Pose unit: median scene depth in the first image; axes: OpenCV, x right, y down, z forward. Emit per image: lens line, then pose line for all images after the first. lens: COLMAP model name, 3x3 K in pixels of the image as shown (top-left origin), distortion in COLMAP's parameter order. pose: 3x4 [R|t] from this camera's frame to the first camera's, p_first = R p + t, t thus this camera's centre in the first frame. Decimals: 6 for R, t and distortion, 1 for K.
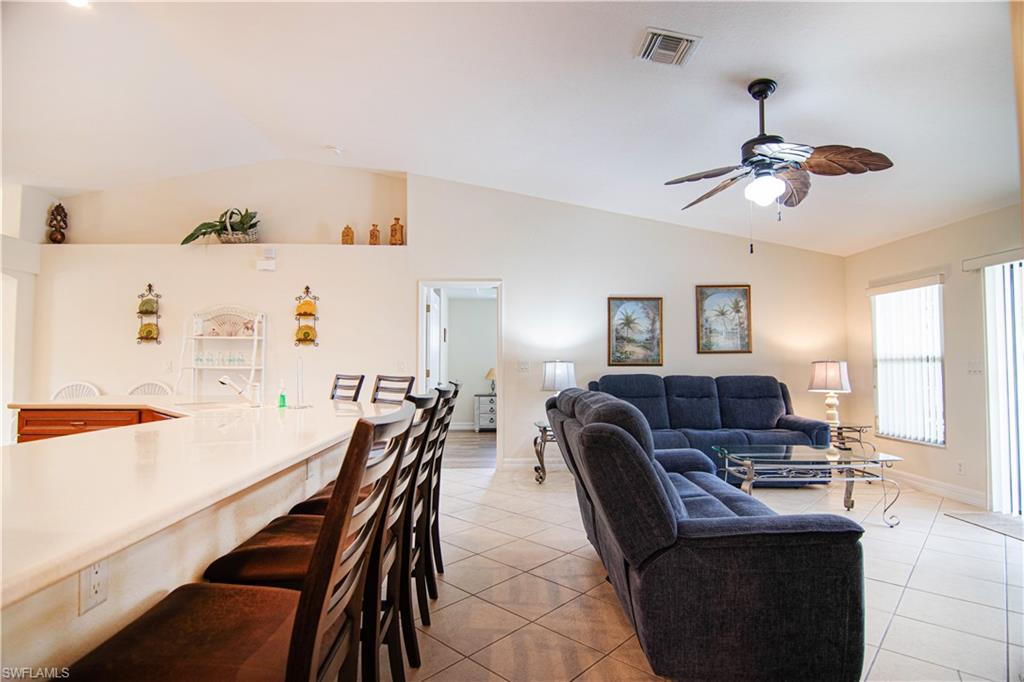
lens RADIAL K [[521.1, 0, 508.1], [0, 521.1, 345.0], [0, 0, 1]] dist [-0.003754, -0.013173]
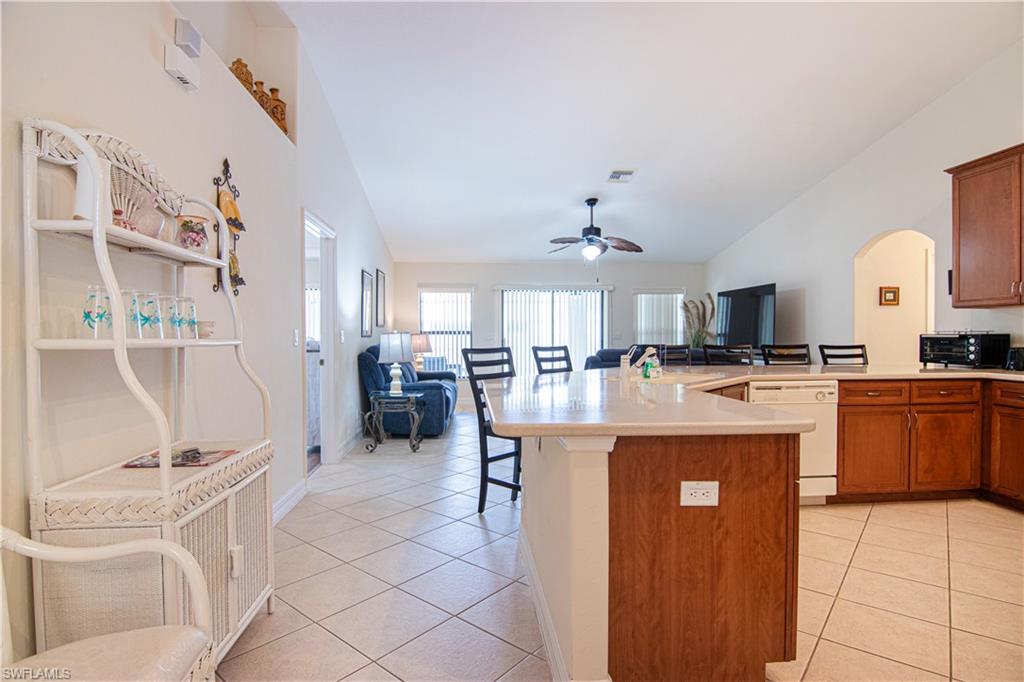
lens RADIAL K [[521.1, 0, 508.1], [0, 521.1, 345.0], [0, 0, 1]] dist [-0.003754, -0.013173]
pose [[-0.062086, -0.016496, 0.997934, -0.845711], [-0.036489, 0.999232, 0.014248, 0.030709], [-0.997404, -0.035529, -0.062640, 0.778323]]
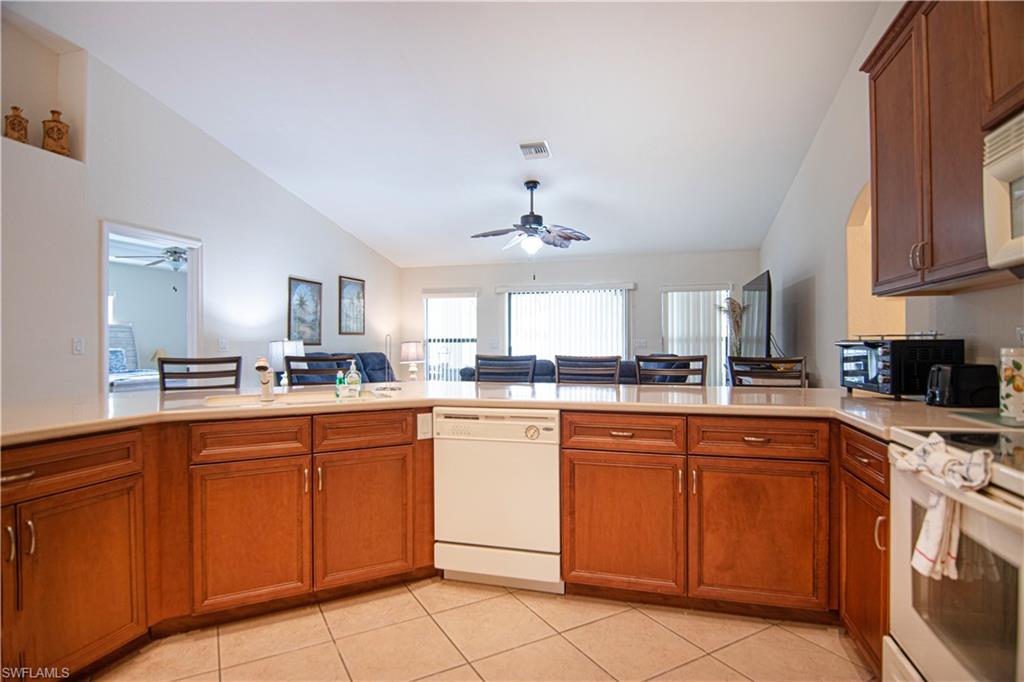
lens RADIAL K [[537.8, 0, 508.4], [0, 537.8, 345.0], [0, 0, 1]] dist [-0.001495, -0.015555]
pose [[0.294351, -0.001578, 0.955696, -0.681703], [-0.034477, 0.999330, 0.012269, 0.012540], [-0.955075, -0.036561, 0.294099, 0.284004]]
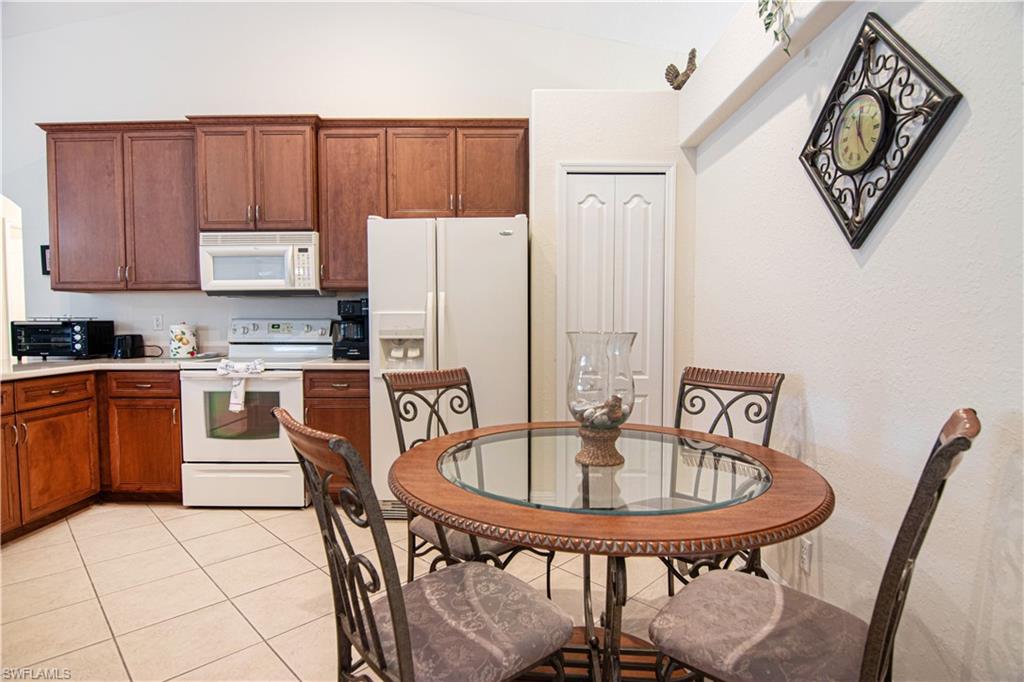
lens RADIAL K [[521.1, 0, 508.1], [0, 521.1, 345.0], [0, 0, 1]] dist [-0.003754, -0.013173]
pose [[-0.999745, 0.001483, 0.022541, -0.723756], [0.001612, 0.999982, 0.005714, 0.029186], [-0.022533, 0.005749, -0.999730, 0.717661]]
